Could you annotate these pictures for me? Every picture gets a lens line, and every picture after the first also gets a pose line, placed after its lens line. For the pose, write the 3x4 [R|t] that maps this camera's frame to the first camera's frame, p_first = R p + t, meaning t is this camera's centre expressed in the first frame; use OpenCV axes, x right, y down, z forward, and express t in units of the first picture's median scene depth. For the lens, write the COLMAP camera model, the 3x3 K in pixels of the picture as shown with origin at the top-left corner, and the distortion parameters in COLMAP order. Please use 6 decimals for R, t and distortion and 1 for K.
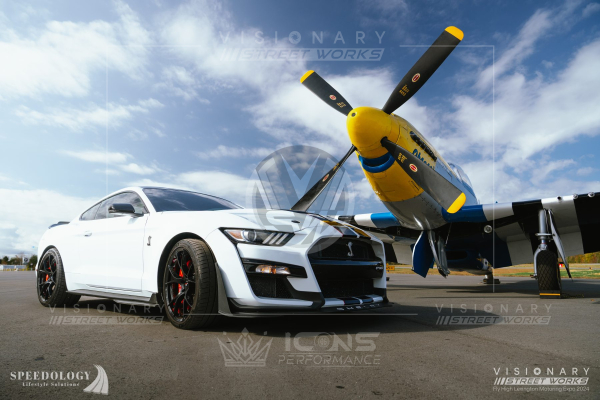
lens RADIAL K [[426.5, 0, 285.0], [0, 426.5, 198.8], [0, 0, 1]] dist [-0.001485, -0.001048]
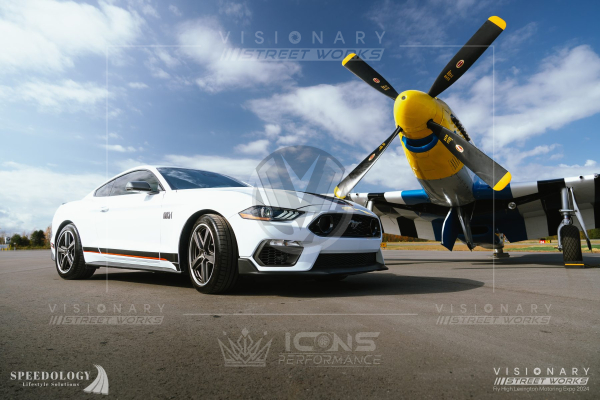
lens RADIAL K [[421.9, 0, 295.0], [0, 421.9, 192.1], [0, 0, 1]] dist [-0.005041, -0.000907]
pose [[0.998596, 0.003360, 0.052856, -0.129884], [-0.005132, 0.999428, 0.033429, 0.003409], [-0.052714, -0.033653, 0.998042, -0.034829]]
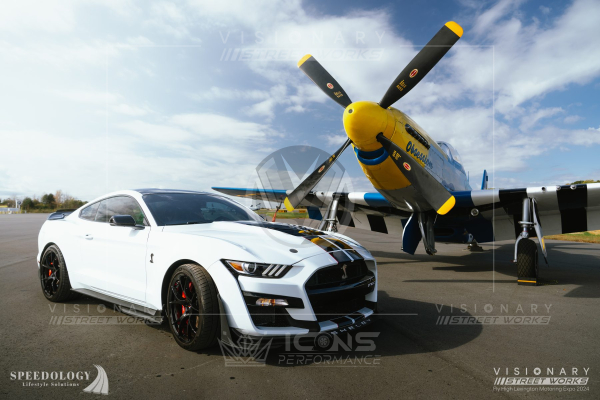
lens RADIAL K [[421.9, 0, 295.0], [0, 421.9, 192.1], [0, 0, 1]] dist [-0.005041, -0.000907]
pose [[0.999197, 0.006965, 0.039446, -0.006506], [-0.011747, 0.992421, 0.122322, -0.100703], [-0.038295, -0.122687, 0.991706, -0.004220]]
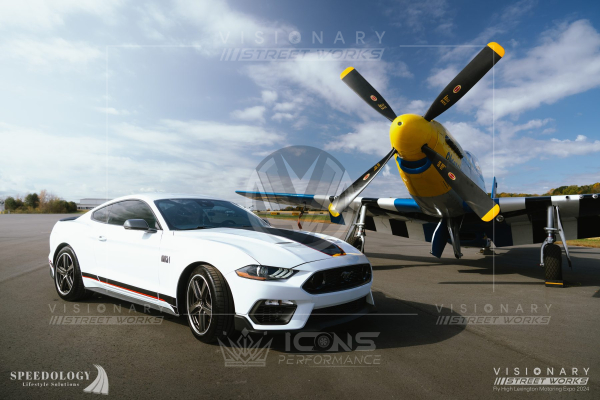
lens RADIAL K [[418.9, 0, 302.6], [0, 418.9, 191.2], [0, 0, 1]] dist [-0.004315, -0.001815]
pose [[0.996368, 0.018657, 0.083080, -0.132096], [-0.028034, 0.993179, 0.113176, -0.110439], [-0.080401, -0.115094, 0.990095, -0.036213]]
